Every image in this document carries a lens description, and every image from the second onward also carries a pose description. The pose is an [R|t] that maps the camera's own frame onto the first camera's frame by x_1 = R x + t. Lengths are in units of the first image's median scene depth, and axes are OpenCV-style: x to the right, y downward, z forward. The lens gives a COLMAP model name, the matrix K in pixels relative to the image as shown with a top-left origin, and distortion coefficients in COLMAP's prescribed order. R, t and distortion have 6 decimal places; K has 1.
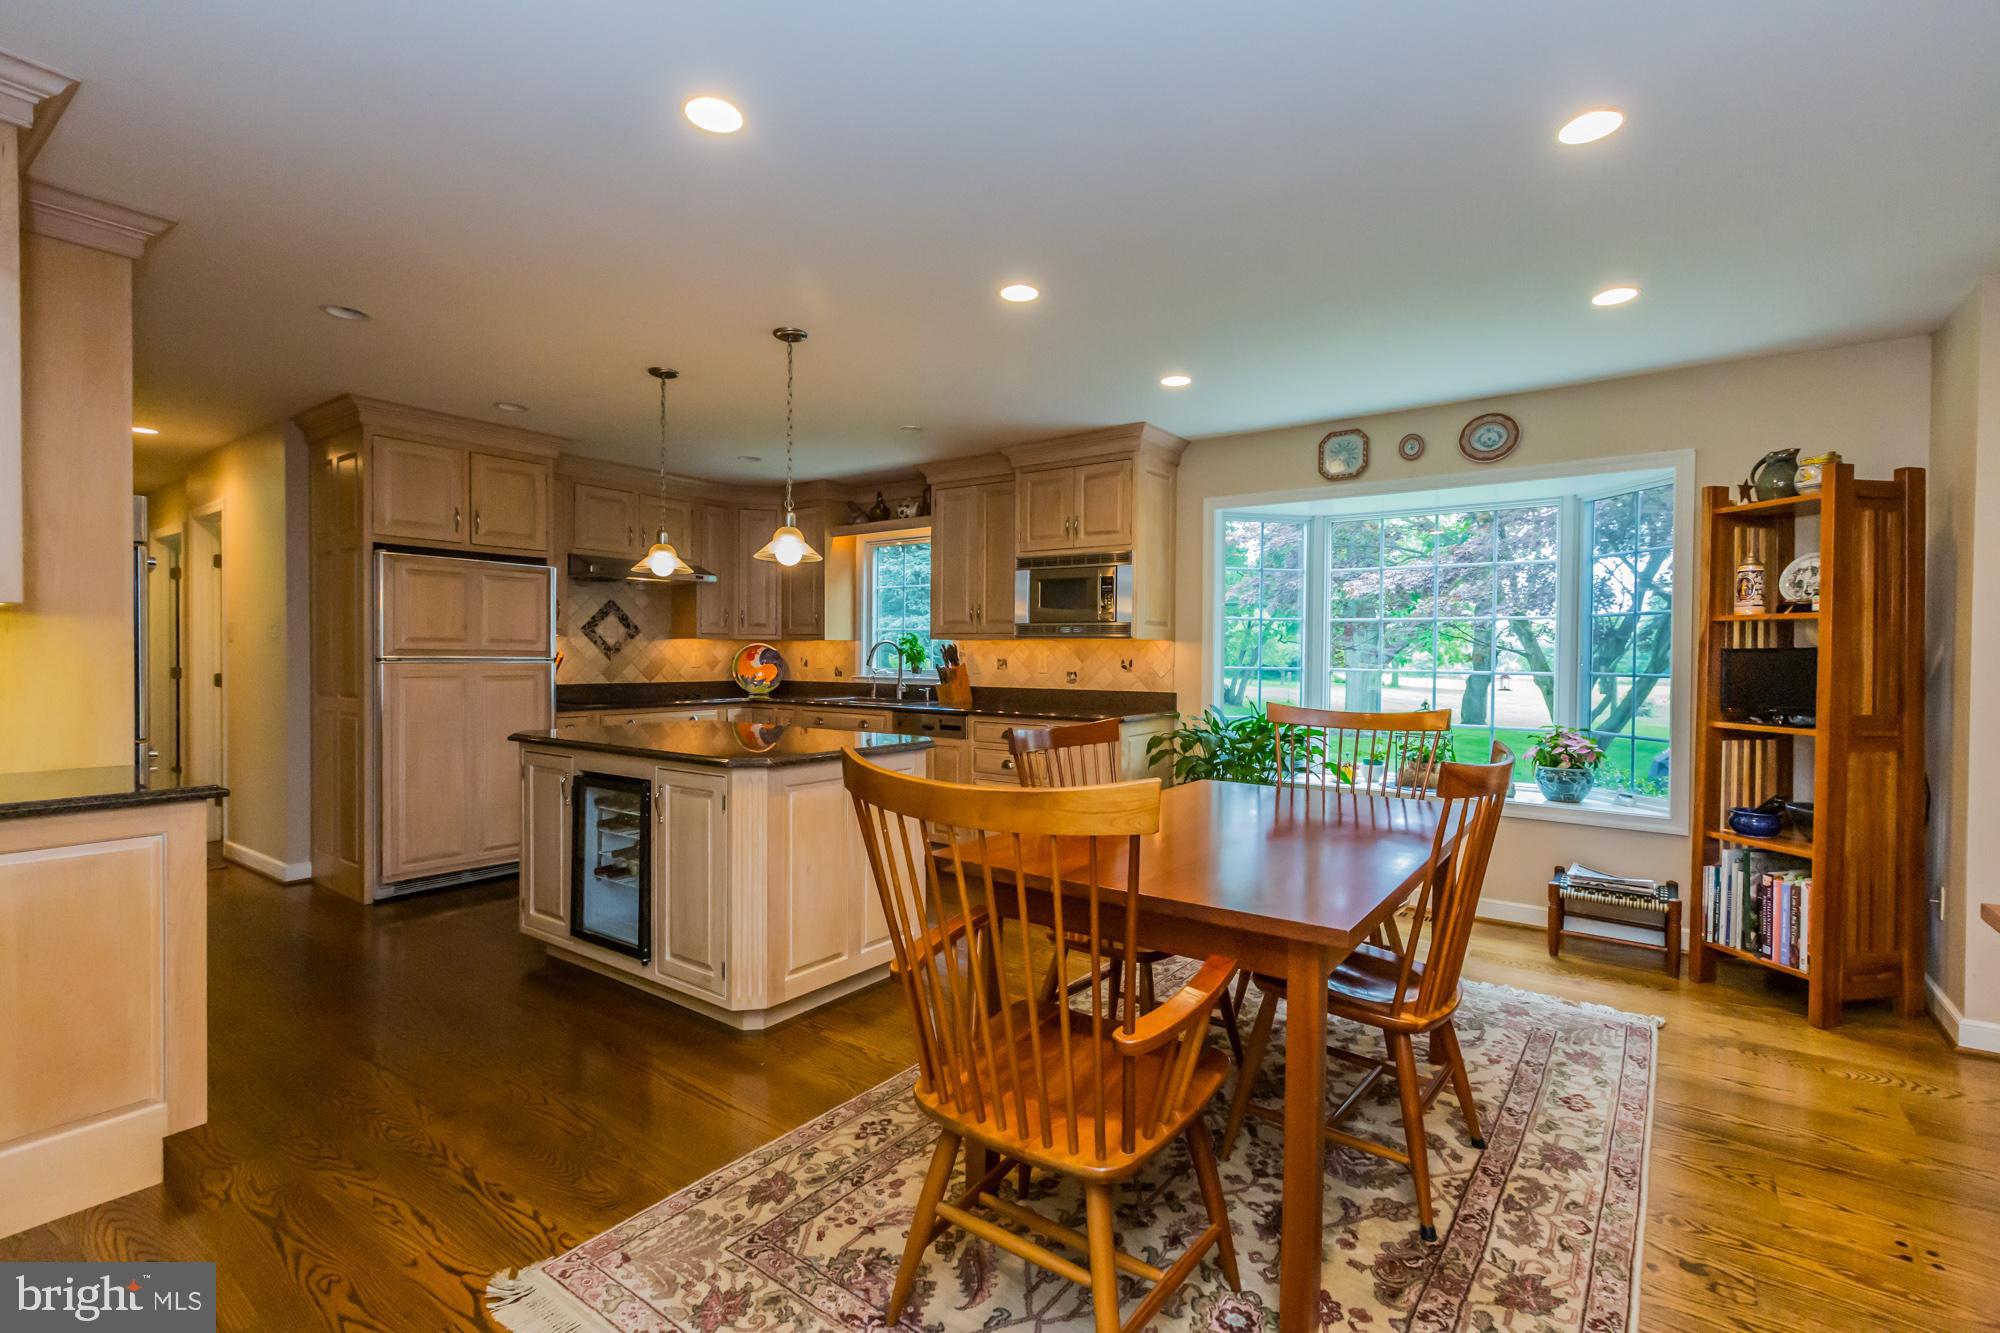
lens RADIAL K [[922.8, 0, 999.2], [0, 922.8, 671.5], [0, 0, 1]] dist [-0.000182, 0.001917]
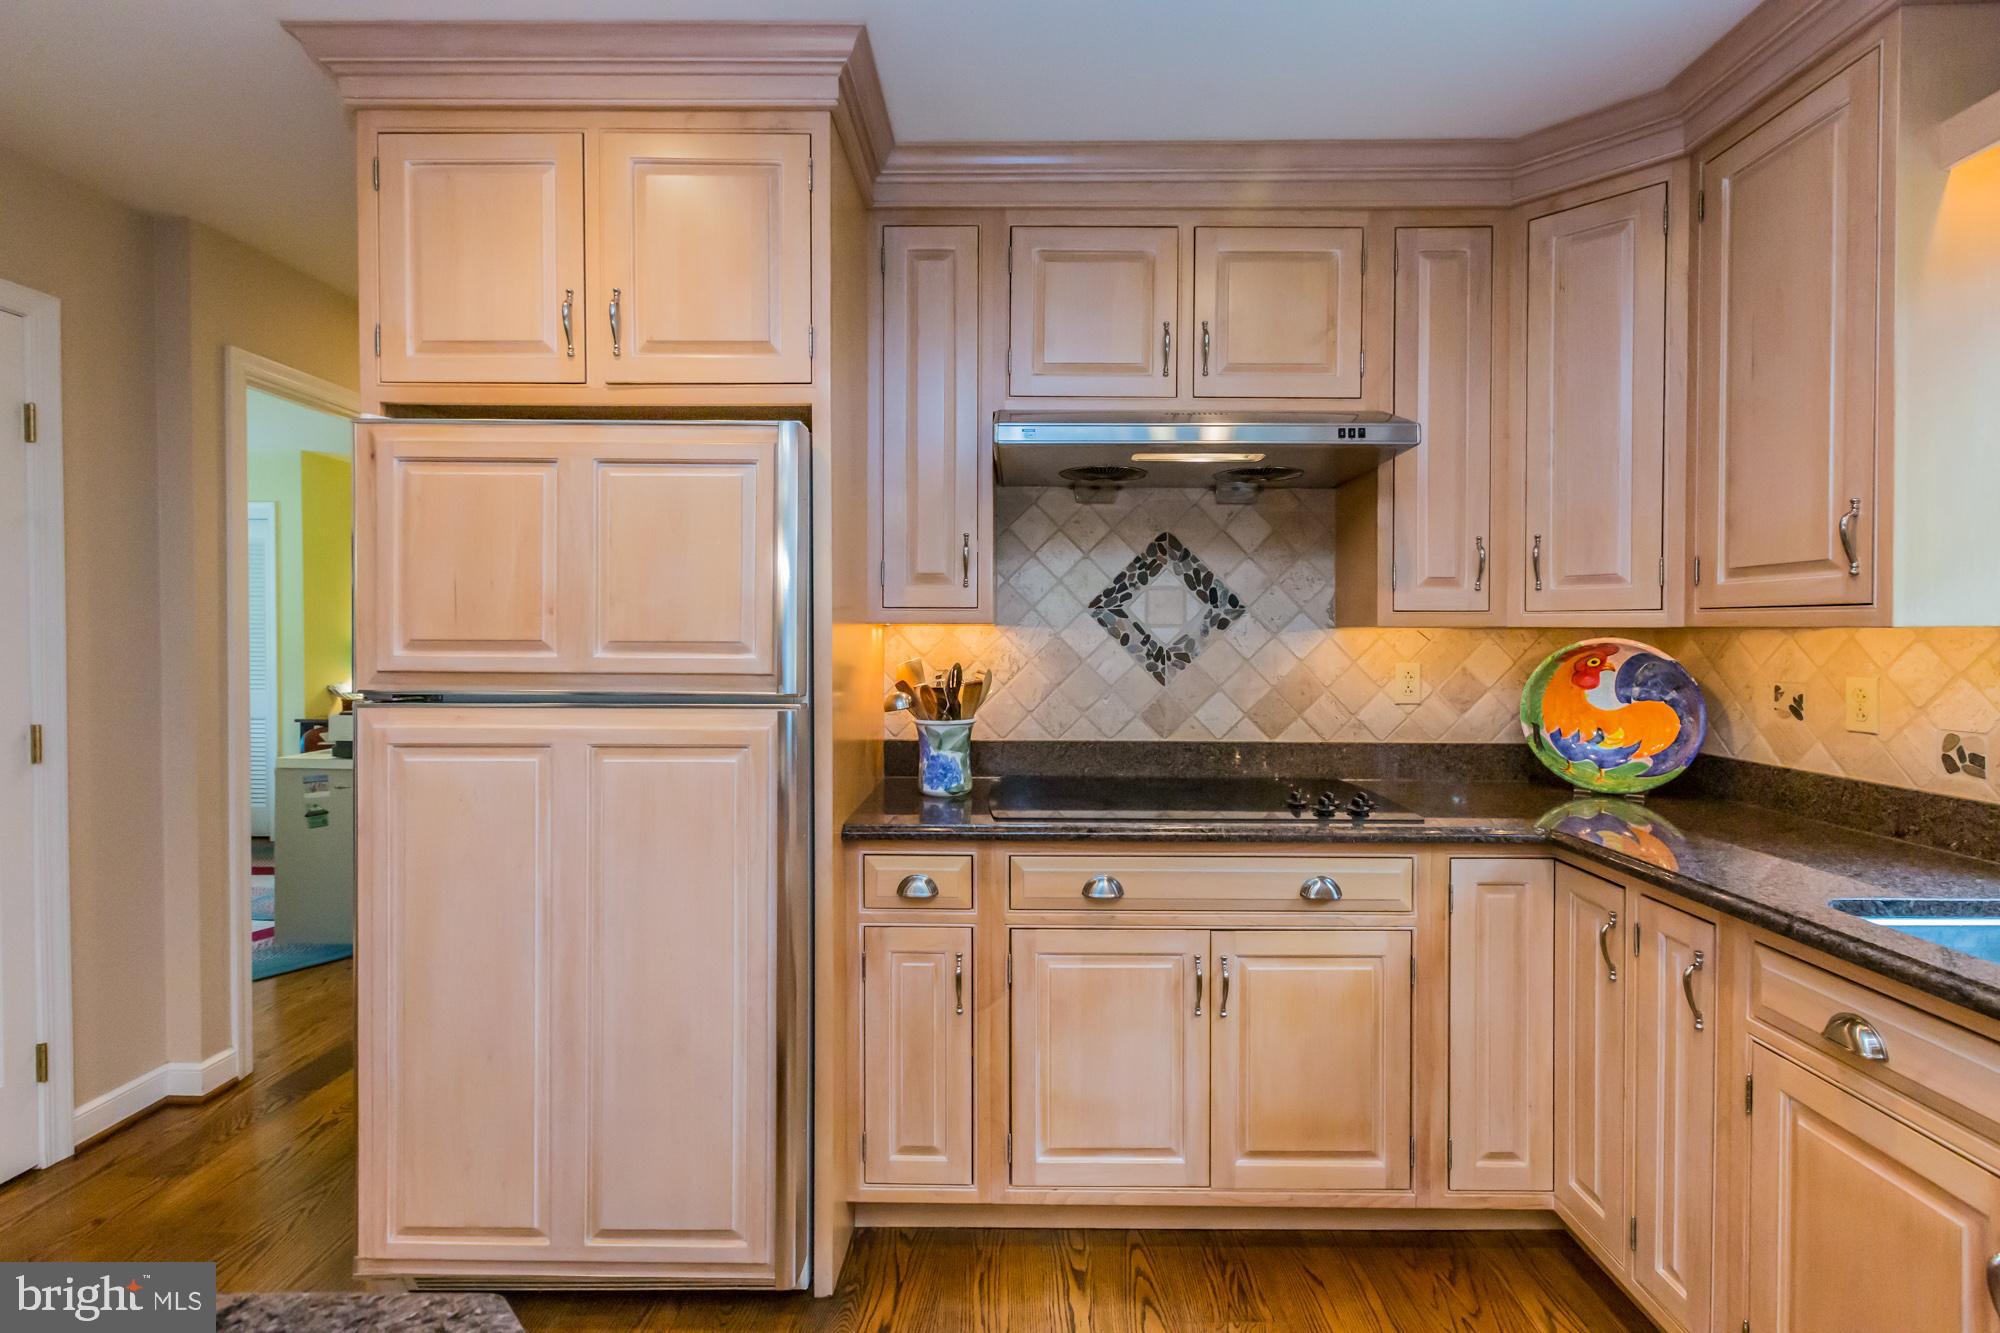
lens RADIAL K [[922.8, 0, 1022.9], [0, 922.8, 645.1], [0, 0, 1]] dist [-0.000182, 0.001917]
pose [[0.596875, 0.003848, -0.802325, -0.166905], [-0.013242, 0.999900, -0.005056, -0.031883], [0.802225, 0.013642, 0.596866, 0.866641]]
